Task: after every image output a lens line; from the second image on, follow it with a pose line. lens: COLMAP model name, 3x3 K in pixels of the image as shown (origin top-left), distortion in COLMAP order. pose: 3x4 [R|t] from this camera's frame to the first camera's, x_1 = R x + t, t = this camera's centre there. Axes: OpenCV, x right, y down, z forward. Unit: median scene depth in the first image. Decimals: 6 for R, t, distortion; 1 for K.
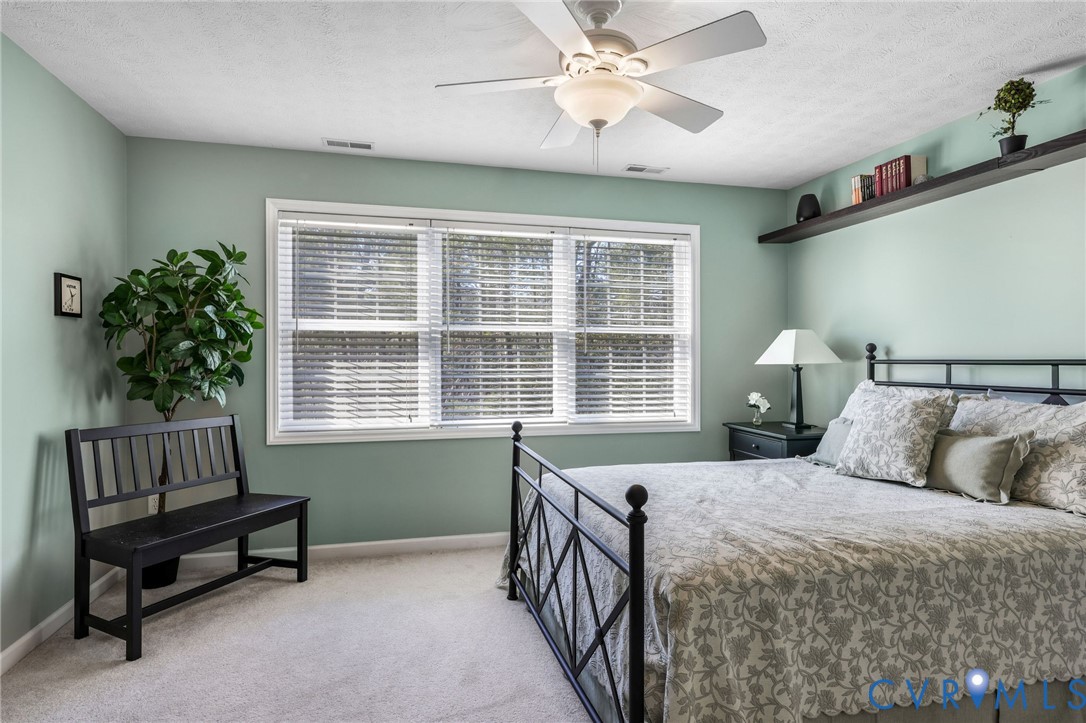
lens RADIAL K [[571.8, 0, 538.1], [0, 571.8, 359.7], [0, 0, 1]] dist [0.001965, 0.000442]
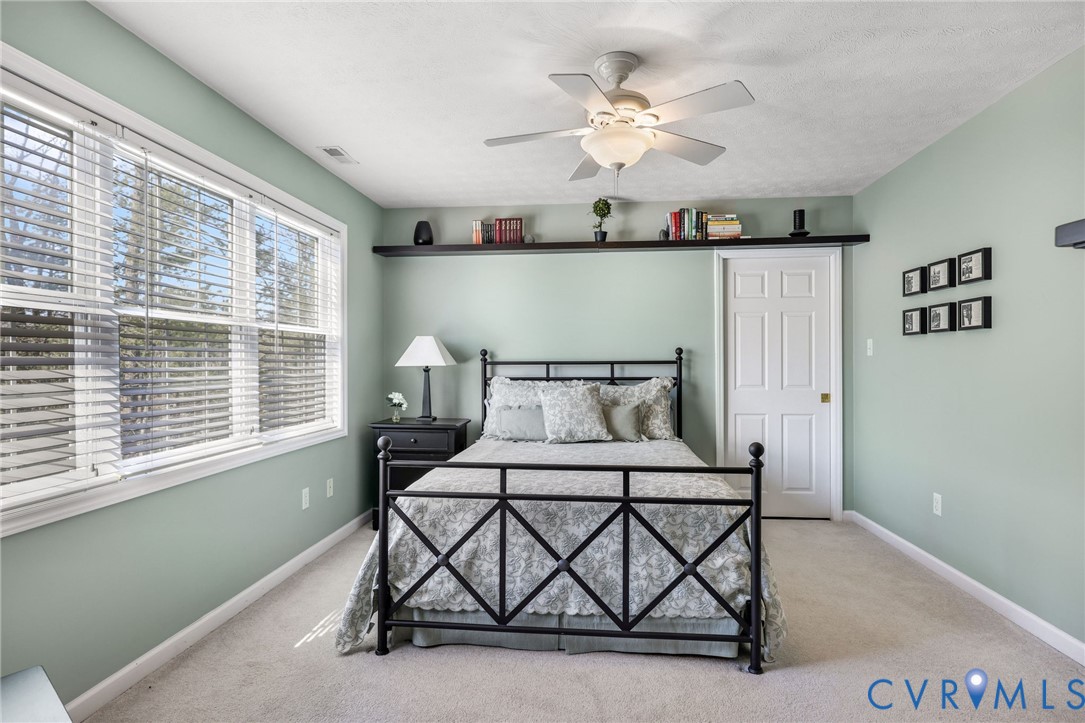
lens RADIAL K [[571.3, 0, 539.9], [0, 571.3, 360.4], [0, 0, 1]] dist [0.001965, 0.000442]
pose [[0.356094, -0.001711, 0.934449, -0.613756], [0.003945, 0.999992, 0.000328, -0.002931], [-0.934442, 0.003569, 0.356098, 0.411936]]
